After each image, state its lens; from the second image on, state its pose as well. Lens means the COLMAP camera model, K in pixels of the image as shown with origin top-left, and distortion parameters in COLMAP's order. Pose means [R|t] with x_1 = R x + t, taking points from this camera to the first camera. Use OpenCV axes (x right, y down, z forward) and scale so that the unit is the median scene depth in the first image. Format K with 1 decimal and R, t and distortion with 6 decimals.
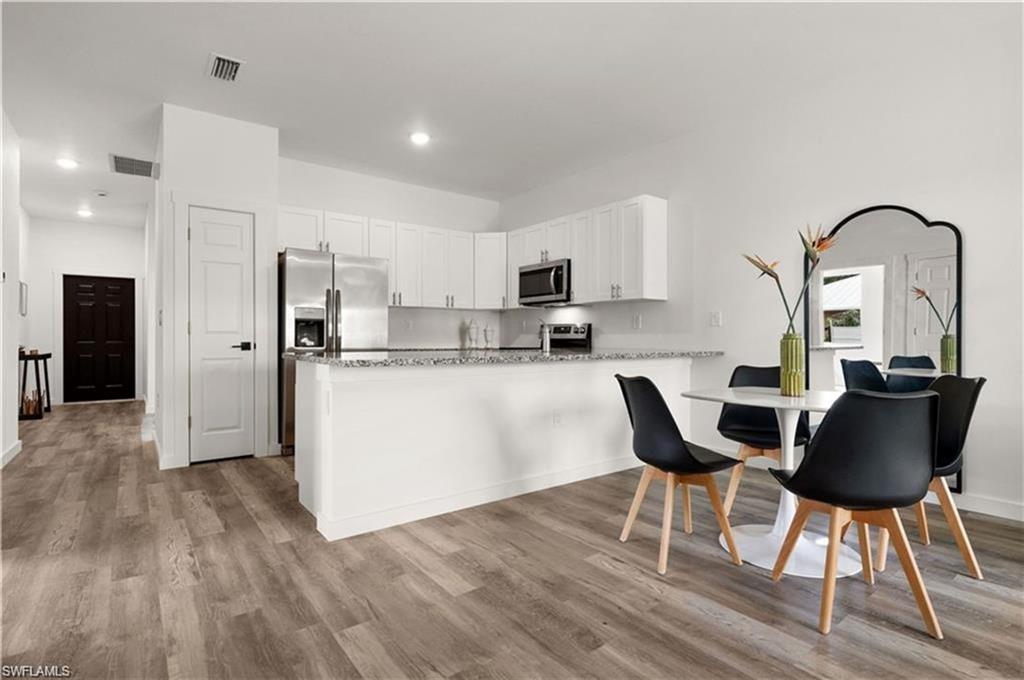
lens RADIAL K [[500.2, 0, 510.2], [0, 500.2, 339.0], [0, 0, 1]] dist [-0.000541, 0.000244]
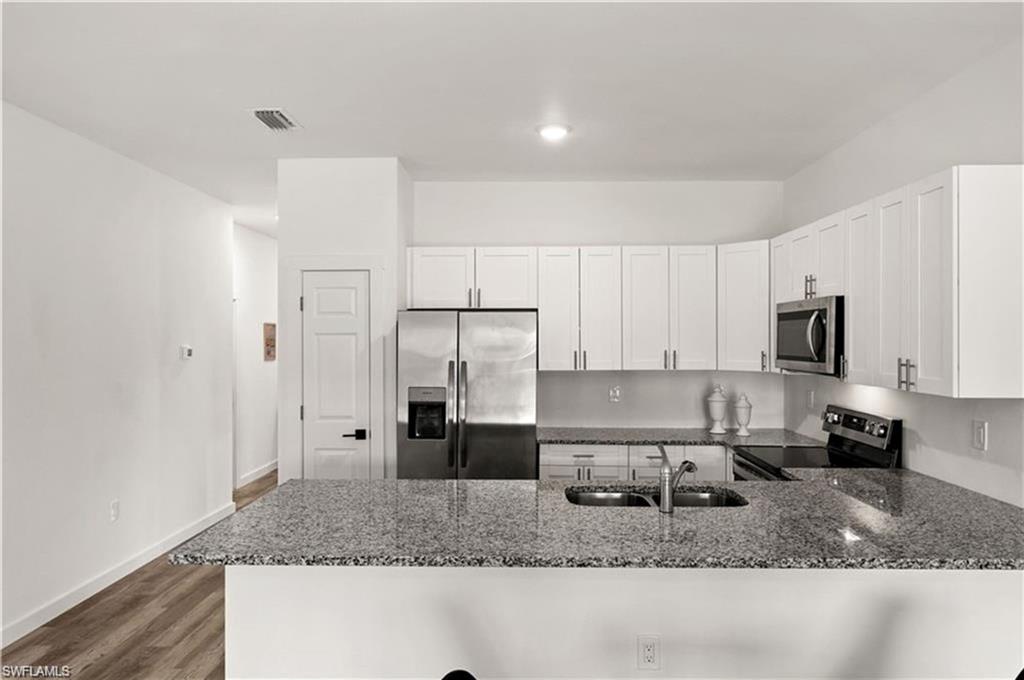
lens RADIAL K [[676.3, 0, 512.0], [0, 676.3, 340.0], [0, 0, 1]] dist [-0.001255, -0.000367]
pose [[0.784876, -0.000083, -0.619653, 0.283872], [0.000701, 0.999999, 0.000754, -0.114703], [0.619652, -0.001026, 0.784876, 0.238408]]
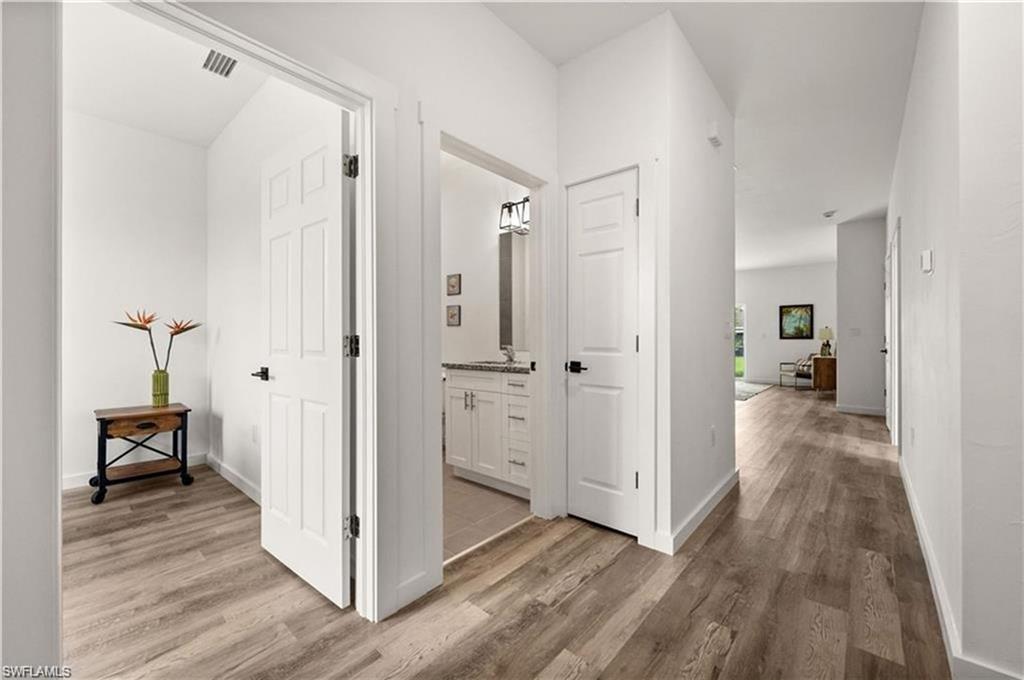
lens RADIAL K [[403.6, 0, 512.8], [0, 403.6, 338.8], [0, 0, 1]] dist [-0.000470, -0.000088]
pose [[-0.199916, -0.000506, 0.979813, -1.061590], [0.003220, 0.999994, 0.001173, -0.022843], [-0.979808, 0.003389, -0.199913, 1.211586]]
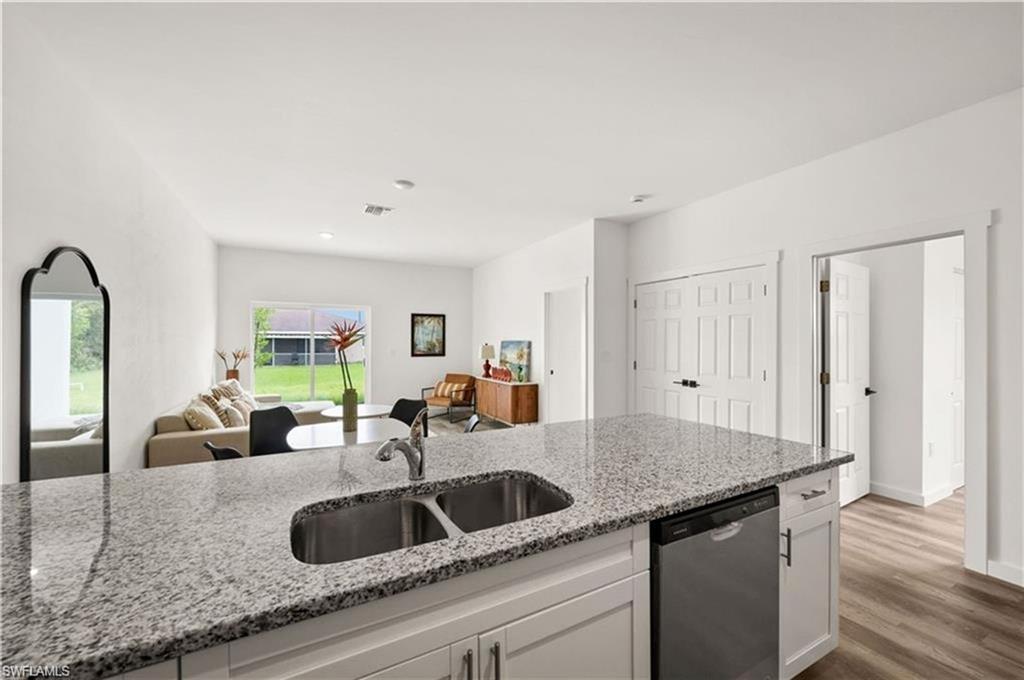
lens RADIAL K [[403.6, 0, 512.8], [0, 403.6, 338.8], [0, 0, 1]] dist [-0.000470, -0.000088]
pose [[-0.986067, -0.002628, 0.166327, -0.056425], [-0.003547, 0.999980, -0.005230, -0.073487], [-0.166310, -0.005747, -0.986057, 0.982571]]
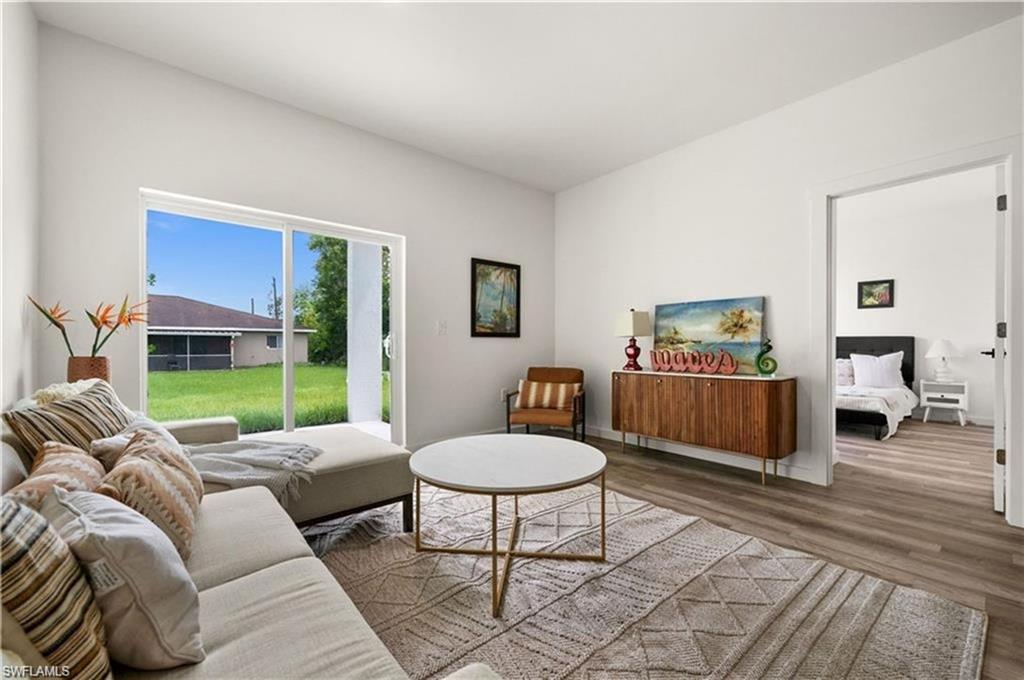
lens RADIAL K [[413.8, 0, 514.5], [0, 413.8, 346.0], [0, 0, 1]] dist [-0.001726, -0.000192]
pose [[-0.998864, -0.000086, -0.047648, 0.504314], [-0.000292, 0.999991, 0.004314, 0.000187], [0.047647, 0.004323, -0.998855, 0.425924]]
